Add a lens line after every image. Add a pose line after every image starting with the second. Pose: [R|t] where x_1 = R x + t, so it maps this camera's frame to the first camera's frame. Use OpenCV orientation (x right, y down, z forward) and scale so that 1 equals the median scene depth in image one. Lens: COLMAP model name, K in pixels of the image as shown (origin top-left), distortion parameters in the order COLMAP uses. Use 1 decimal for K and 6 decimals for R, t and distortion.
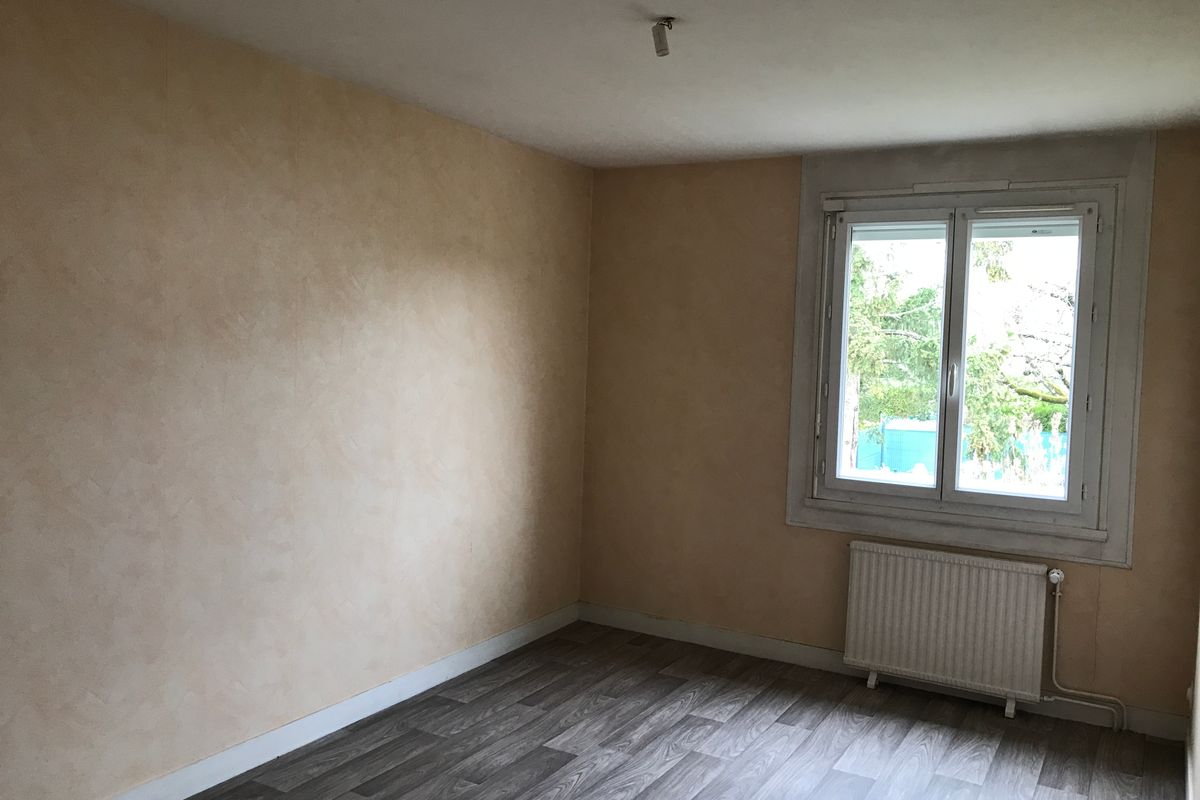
lens RADIAL K [[942.2, 0, 631.9], [0, 942.2, 394.2], [0, 0, 1]] dist [0.001798, 0.001450]
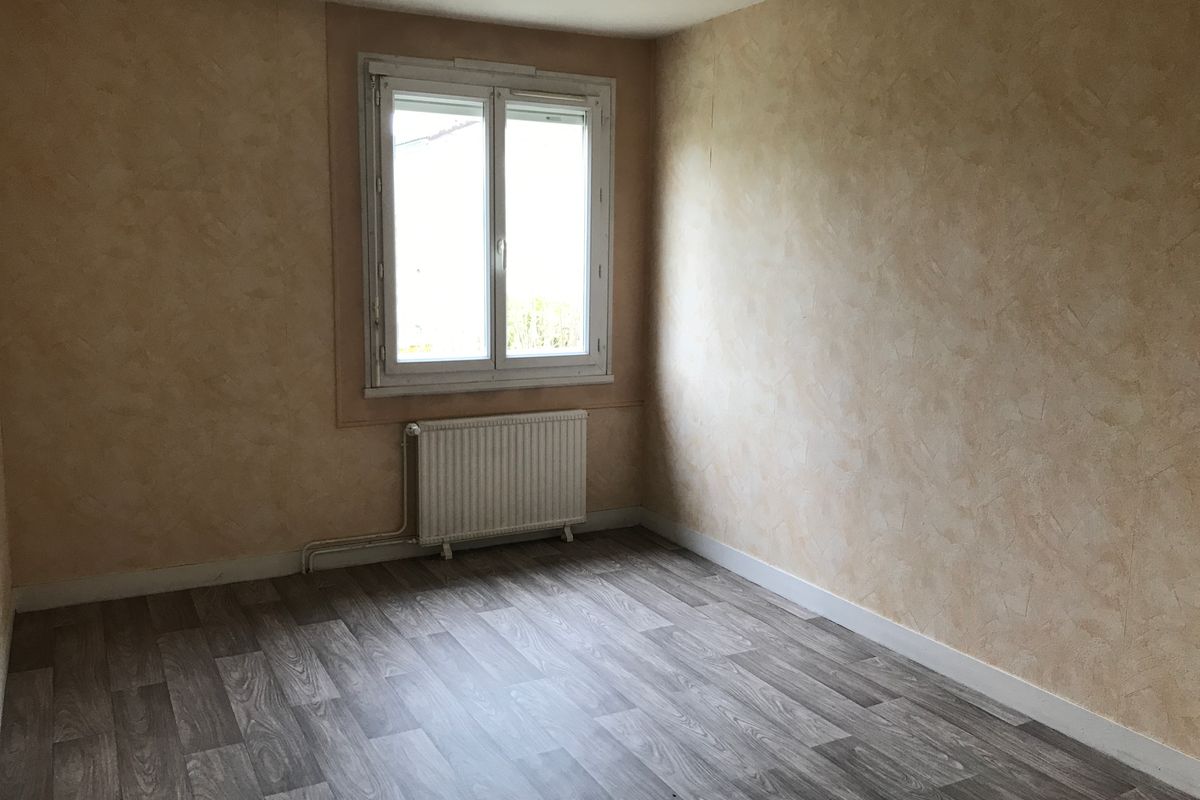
lens RADIAL K [[978.2, 0, 601.1], [0, 978.2, 398.3], [0, 0, 1]] dist [0.002451, 0.004782]
pose [[0.536324, -0.160348, 0.828640, -0.535360], [0.043471, 0.985732, 0.162611, -0.030415], [-0.842892, -0.051190, 0.535643, 0.304380]]
